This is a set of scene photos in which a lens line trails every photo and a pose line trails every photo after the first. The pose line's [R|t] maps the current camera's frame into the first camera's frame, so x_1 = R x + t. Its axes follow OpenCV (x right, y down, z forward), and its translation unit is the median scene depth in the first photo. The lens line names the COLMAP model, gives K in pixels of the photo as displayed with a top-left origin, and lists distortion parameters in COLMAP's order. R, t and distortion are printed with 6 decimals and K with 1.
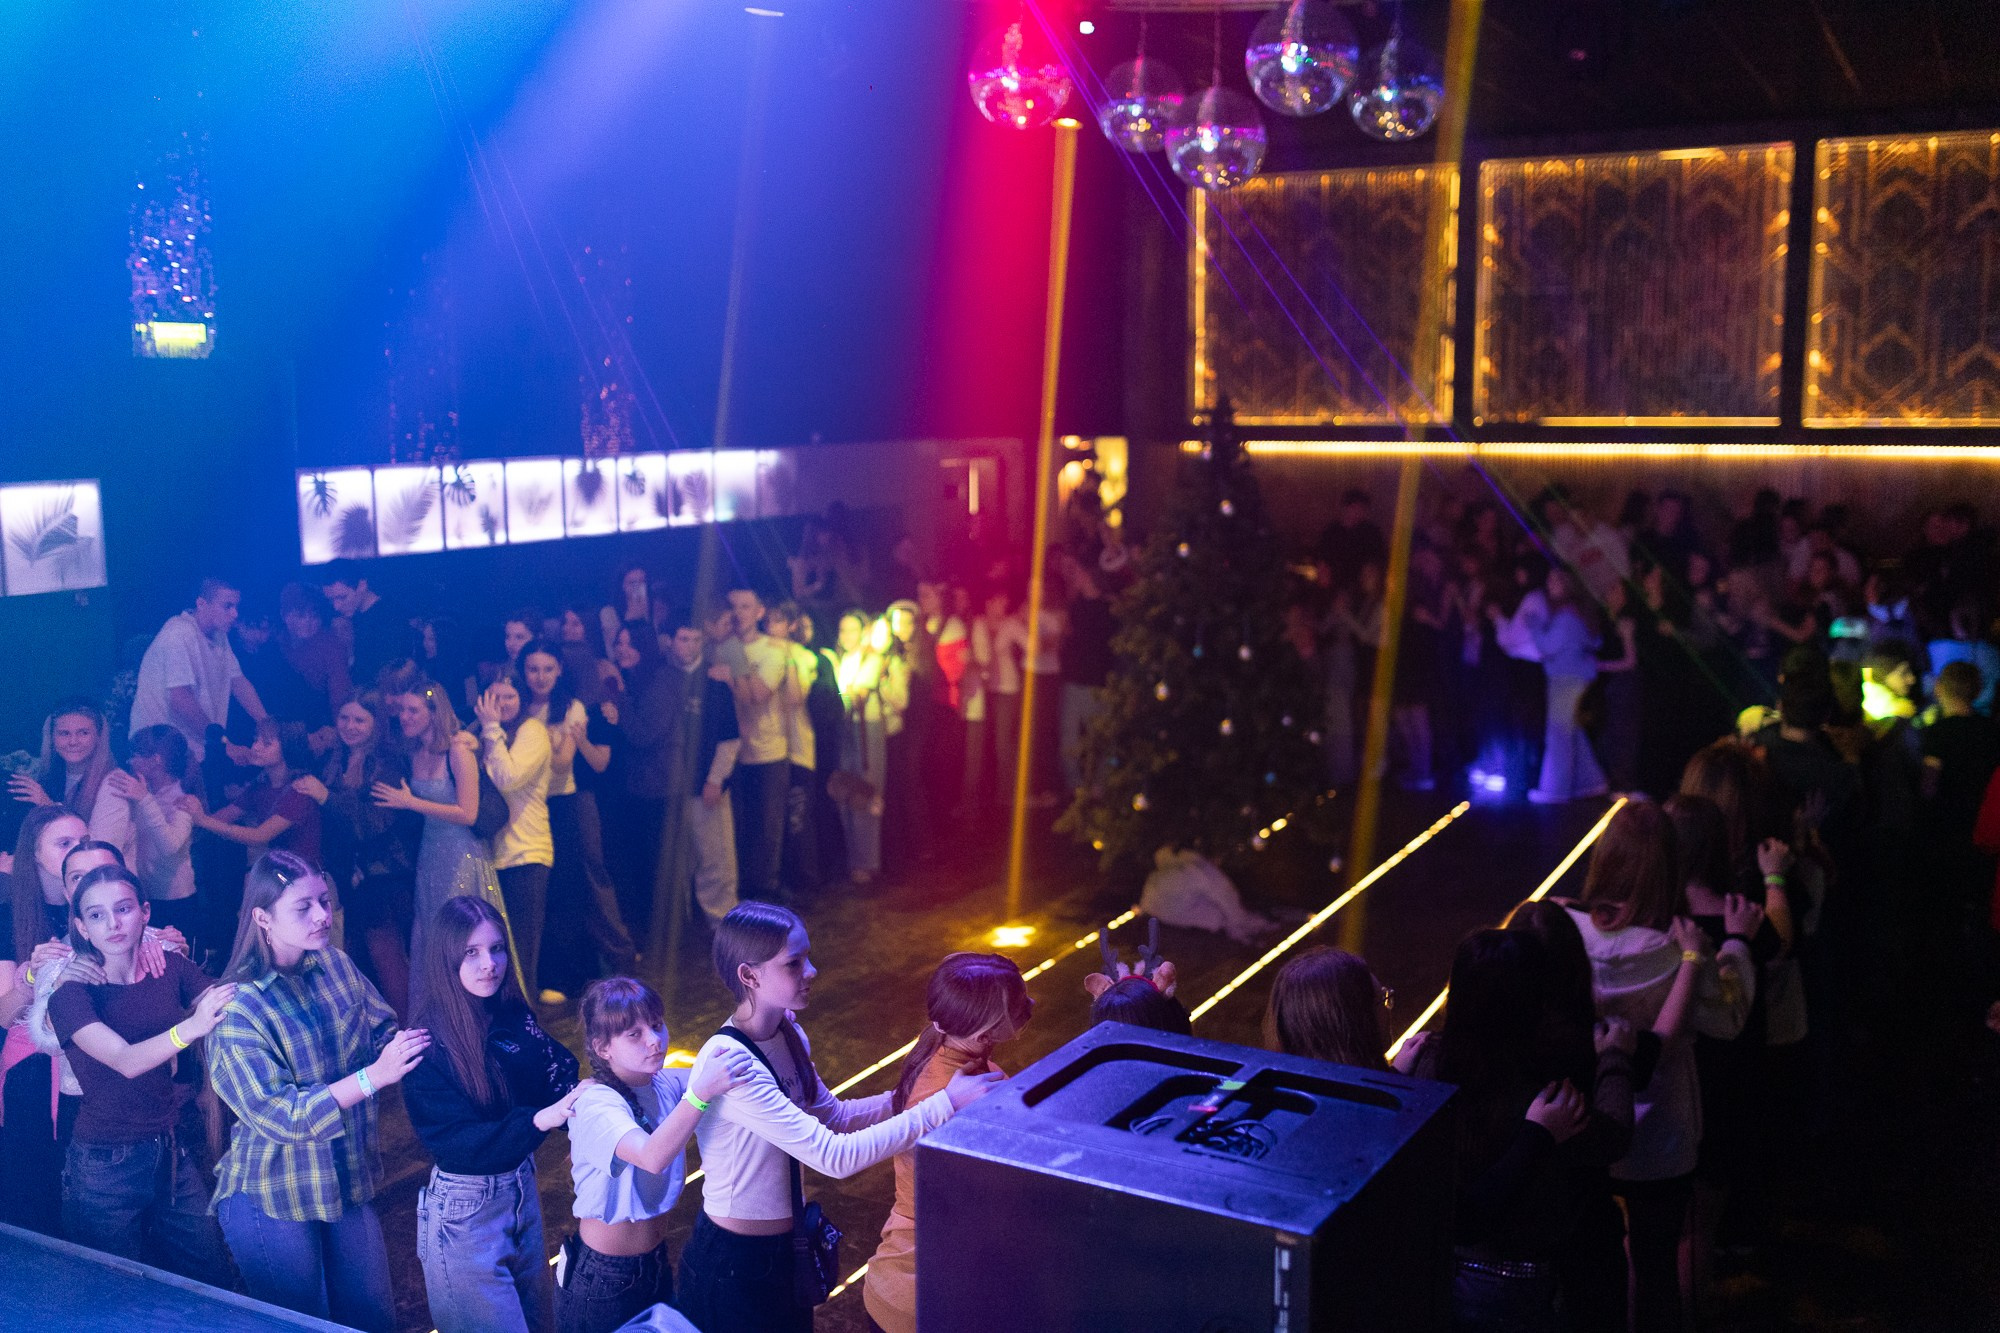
lens RADIAL K [[1919.5, 0, 1021.8], [0, 1919.5, 665.9], [0, 0, 1]] dist [0.005243, 0.010519]
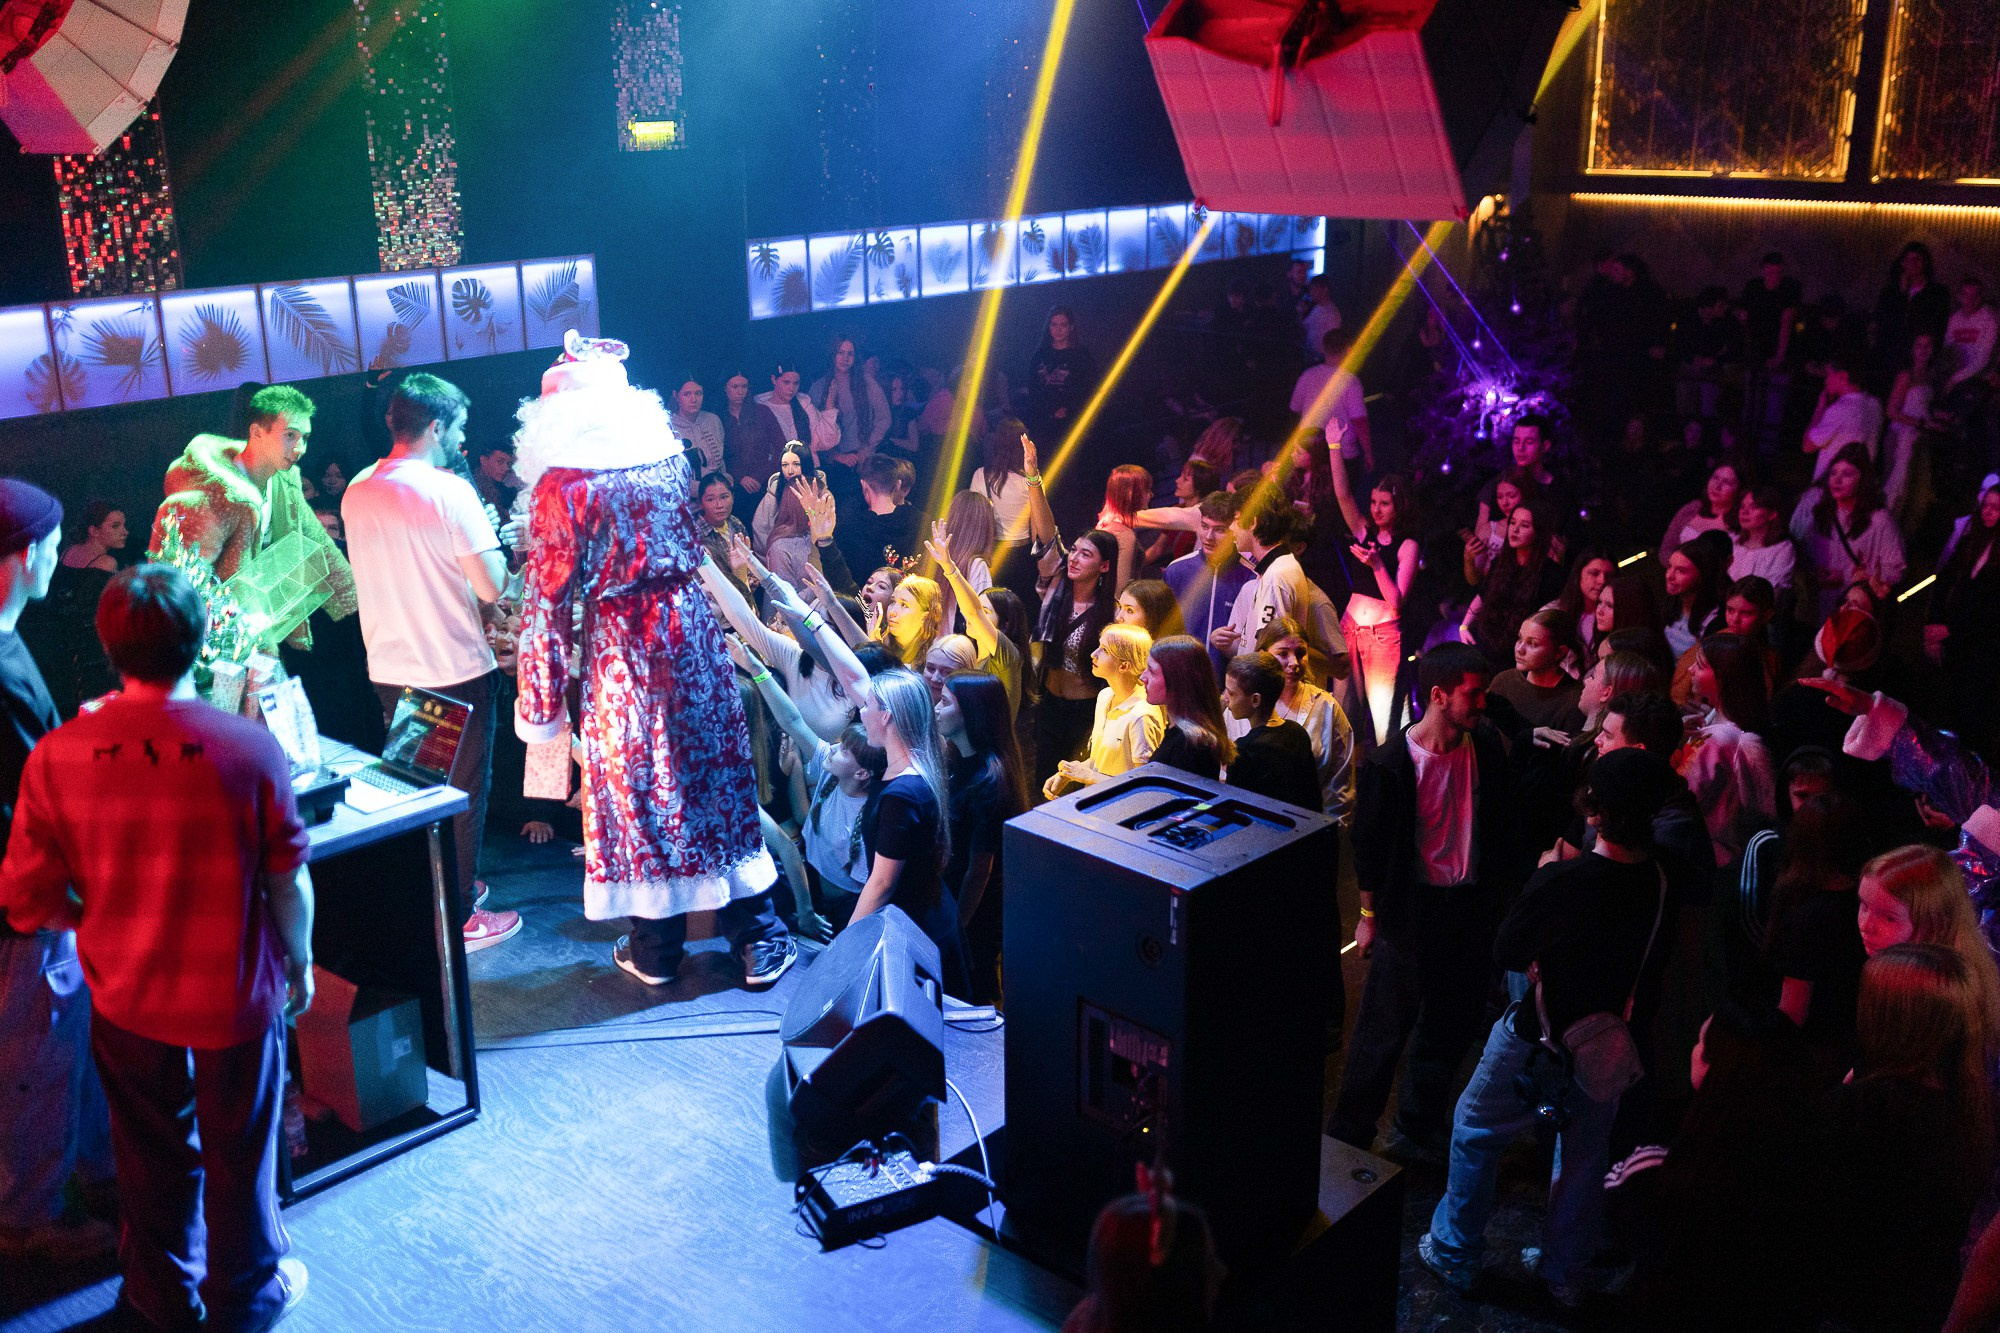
lens RADIAL K [[1928.1, 0, 1000.0], [0, 1928.1, 666.5], [0, 0, 1]] dist [-0.000825, -0.008968]
pose [[0.969327, 0.068144, -0.236140, 0.069122], [-0.029790, 0.986286, 0.162332, -0.036112], [0.243964, -0.150318, 0.958064, -0.134716]]
